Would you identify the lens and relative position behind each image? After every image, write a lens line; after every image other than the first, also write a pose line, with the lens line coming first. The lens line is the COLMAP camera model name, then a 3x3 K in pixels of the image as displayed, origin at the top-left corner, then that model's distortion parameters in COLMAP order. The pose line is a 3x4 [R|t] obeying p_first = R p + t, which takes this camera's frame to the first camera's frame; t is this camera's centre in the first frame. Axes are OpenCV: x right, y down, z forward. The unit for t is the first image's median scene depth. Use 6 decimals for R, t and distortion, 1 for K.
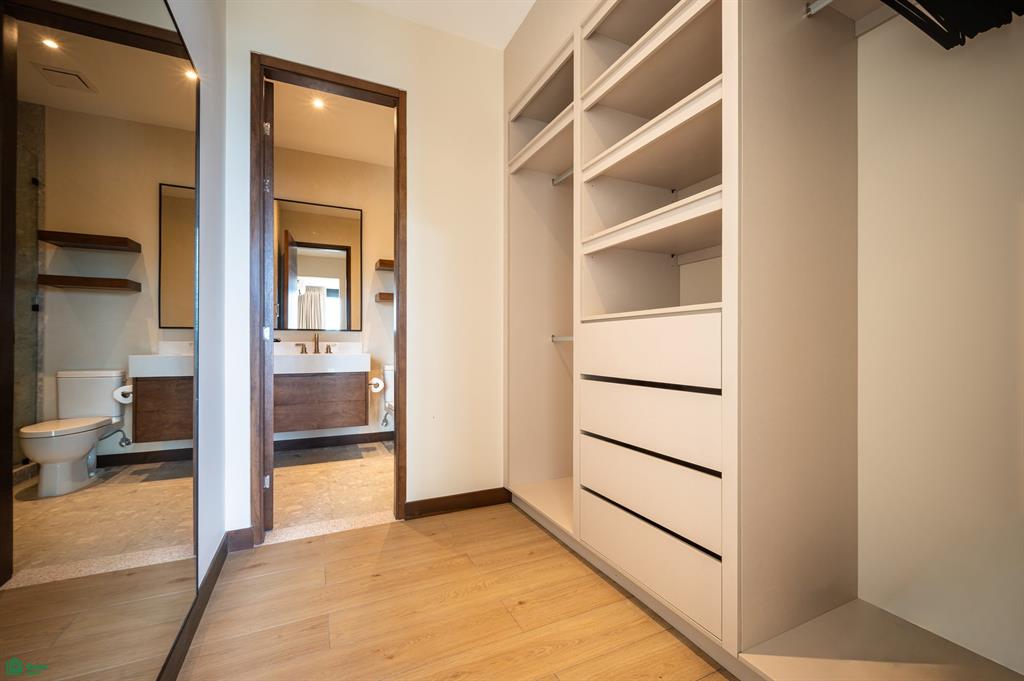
lens RADIAL K [[424.4, 0, 512.0], [0, 424.4, 340.5], [0, 0, 1]] dist [0.000788, 0.000027]
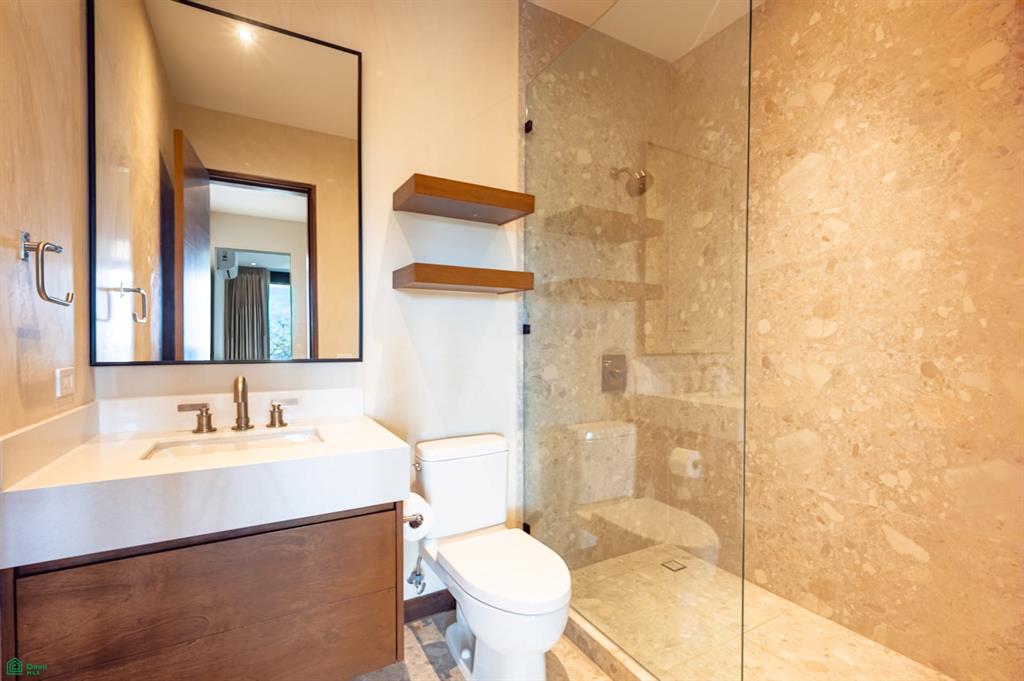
lens RADIAL K [[455.3, 0, 512.0], [0, 455.3, 340.5], [0, 0, 1]] dist [-0.001455, 0.000016]
pose [[0.997073, -0.000718, 0.076448, -0.257506], [-0.000447, 0.999884, 0.015233, -0.049693], [-0.076450, -0.015222, 0.996957, 0.589070]]
